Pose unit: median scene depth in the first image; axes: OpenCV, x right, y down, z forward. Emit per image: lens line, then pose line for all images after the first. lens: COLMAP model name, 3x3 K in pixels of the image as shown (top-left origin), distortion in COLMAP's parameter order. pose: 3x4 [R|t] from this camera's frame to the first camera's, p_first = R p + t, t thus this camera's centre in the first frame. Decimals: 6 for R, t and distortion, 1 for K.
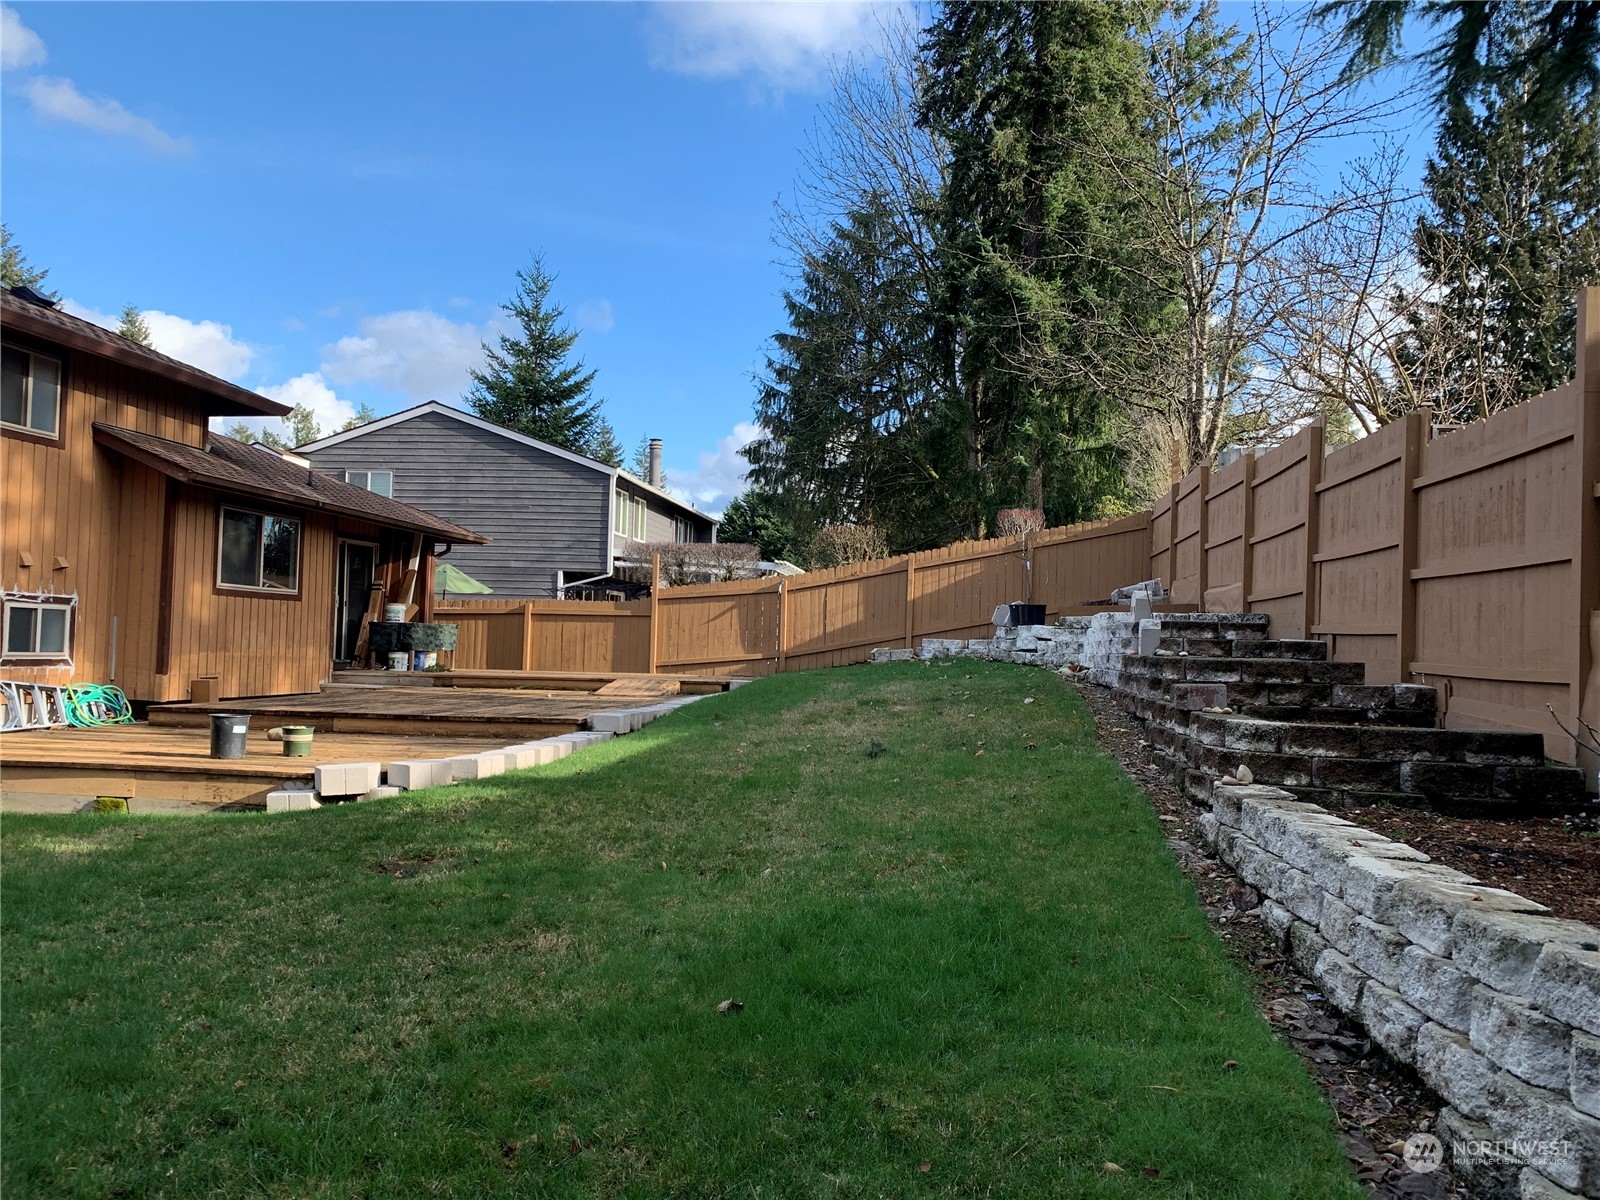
lens RADIAL K [[1211.1, 0, 801.7], [0, 1211.1, 612.0], [0, 0, 1]] dist [0.125765, -0.170328]
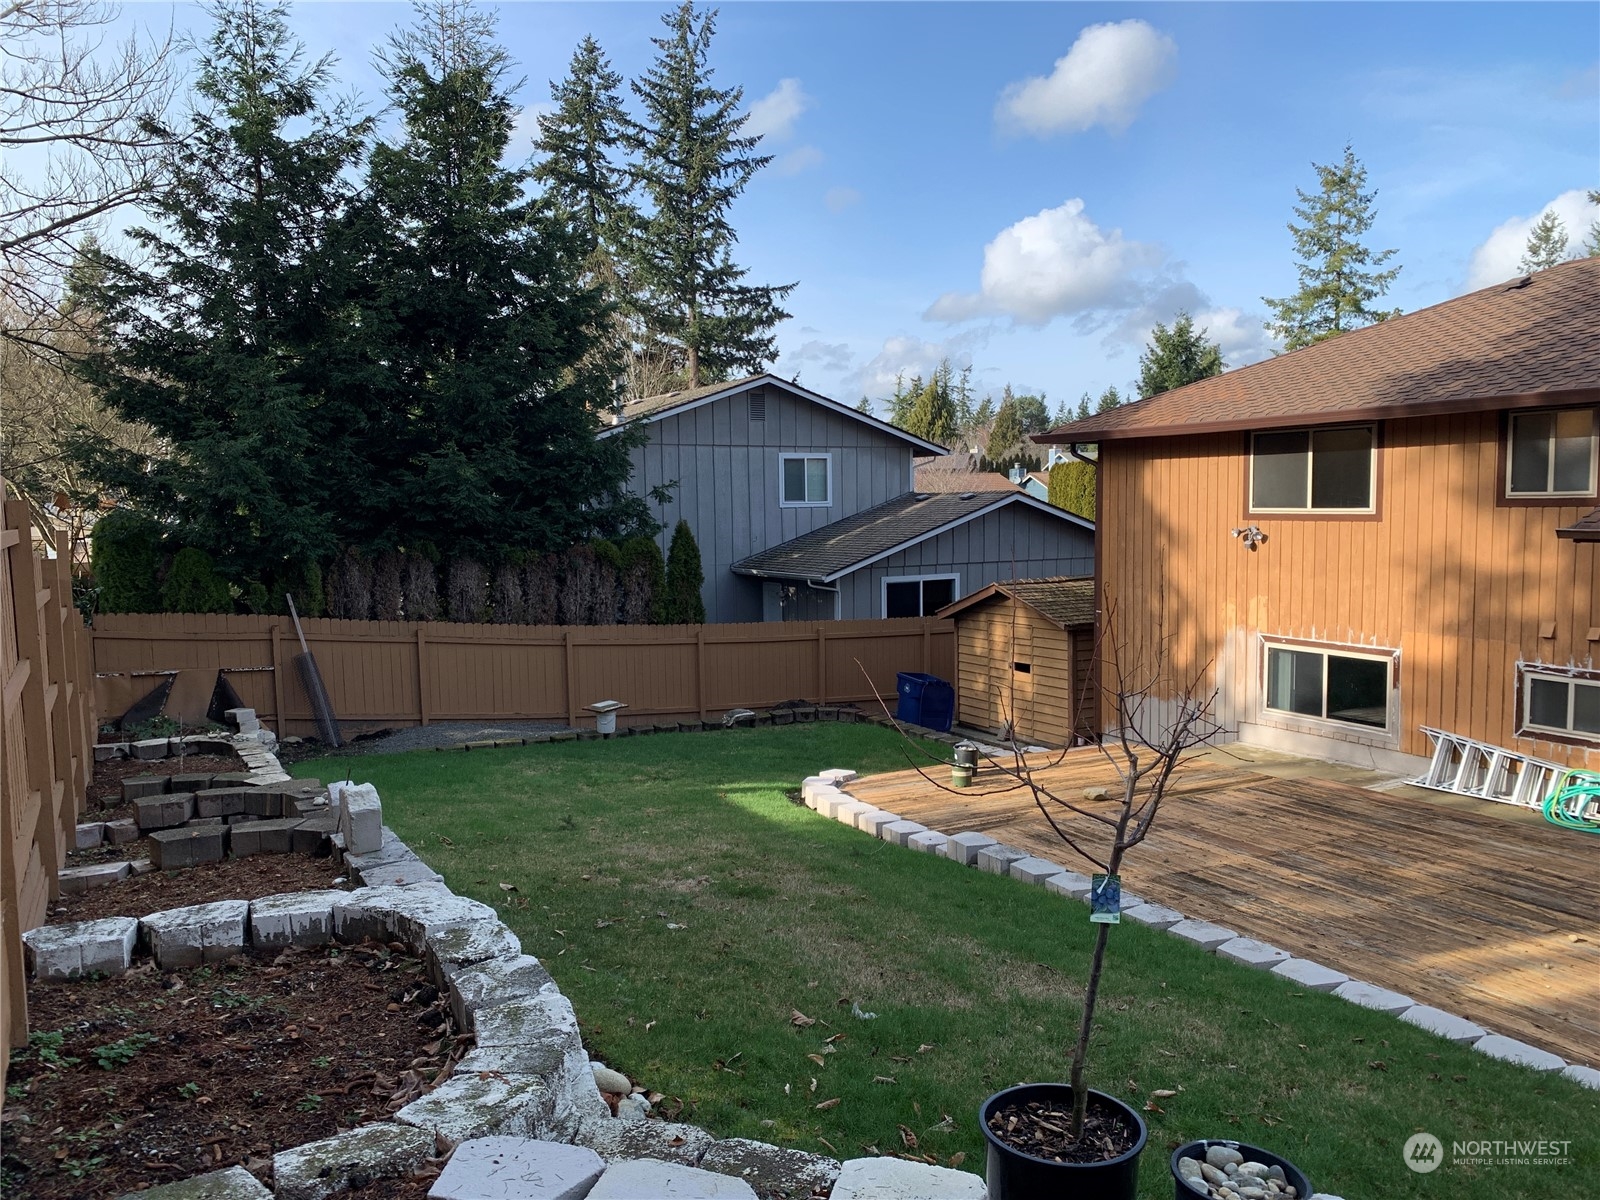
lens RADIAL K [[1228.1, 0, 800.0], [0, 1228.1, 600.0], [0, 0, 1]] dist [0.020002, -0.005888]
pose [[-0.798532, 0.030929, -0.601157, 0.232787], [0.008481, 0.999158, 0.040141, -0.062277], [0.601892, 0.026955, -0.798122, 0.806702]]
